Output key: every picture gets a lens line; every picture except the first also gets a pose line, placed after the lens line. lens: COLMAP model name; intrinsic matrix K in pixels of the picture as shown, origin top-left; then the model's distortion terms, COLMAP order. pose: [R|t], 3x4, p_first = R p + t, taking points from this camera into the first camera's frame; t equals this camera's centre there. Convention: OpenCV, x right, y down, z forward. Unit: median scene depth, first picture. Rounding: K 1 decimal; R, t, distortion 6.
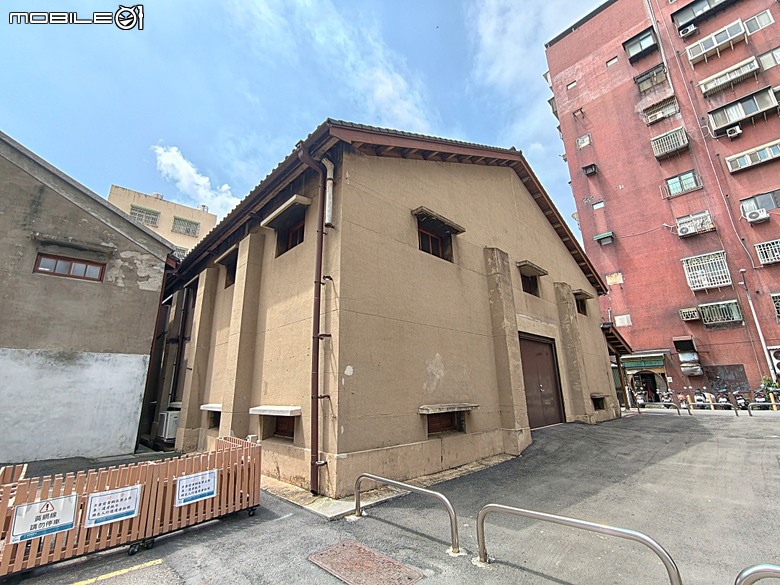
lens RADIAL K [[342.5, 0, 384.3], [0, 342.5, 289.0], [0, 0, 1]] dist [0.001935, -0.003023]
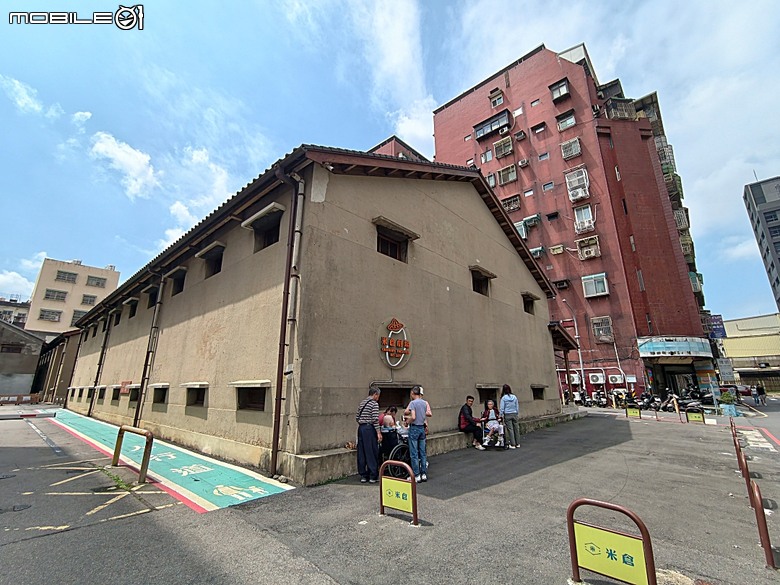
lens RADIAL K [[342.5, 0, 405.1], [0, 342.5, 281.2], [0, 0, 1]] dist [0.001935, -0.003023]
pose [[0.996112, 0.026229, 0.084096, 3.000614], [-0.026631, 0.999639, 0.003665, -0.940267], [-0.083969, -0.005890, 0.996451, -3.032055]]
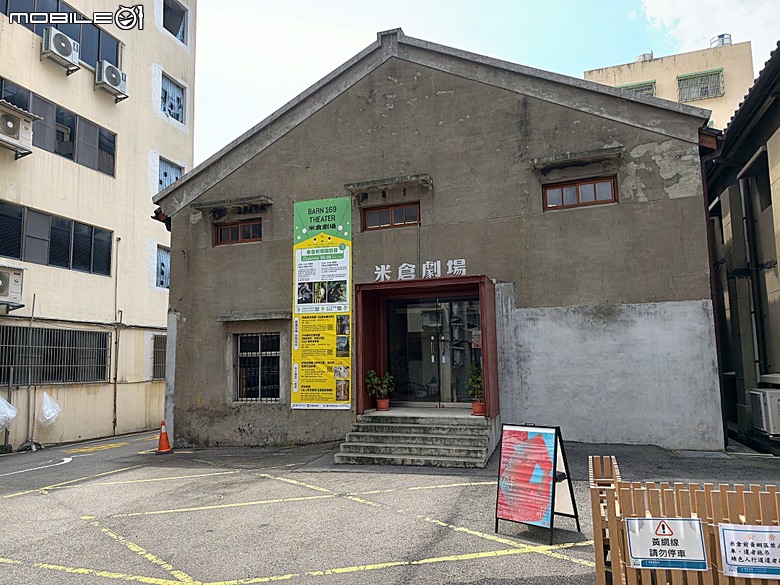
lens RADIAL K [[550.1, 0, 390.8], [0, 550.1, 306.4], [0, 0, 1]] dist [0.005182, -0.002617]
pose [[0.462403, -0.084064, -0.882676, -0.092925], [0.258122, 0.965141, 0.043303, 0.016078], [0.848267, -0.247862, 0.467983, 0.059235]]
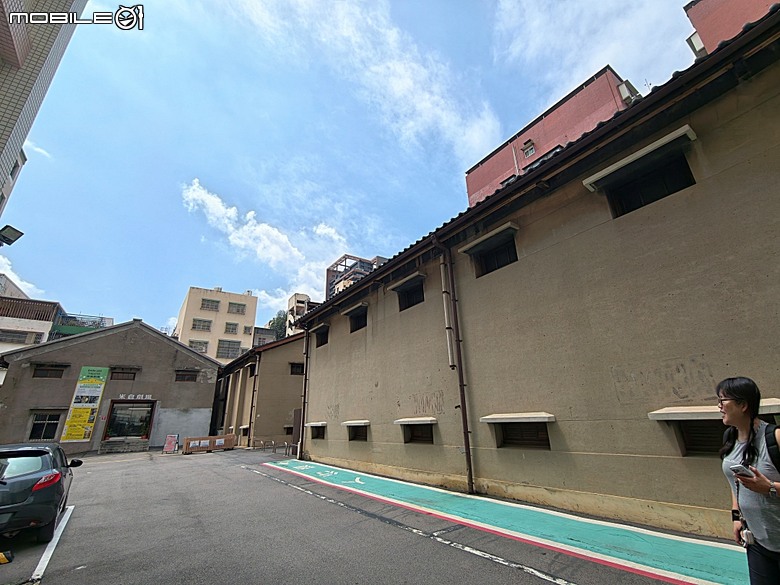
lens RADIAL K [[342.5, 0, 390.2], [0, 342.5, 291.6], [0, 0, 1]] dist [0.001935, -0.003023]
pose [[0.989758, -0.061261, -0.128943, 1.195079], [0.052238, 0.996019, -0.072230, -0.490342], [0.132855, 0.064754, 0.989018, -1.664149]]
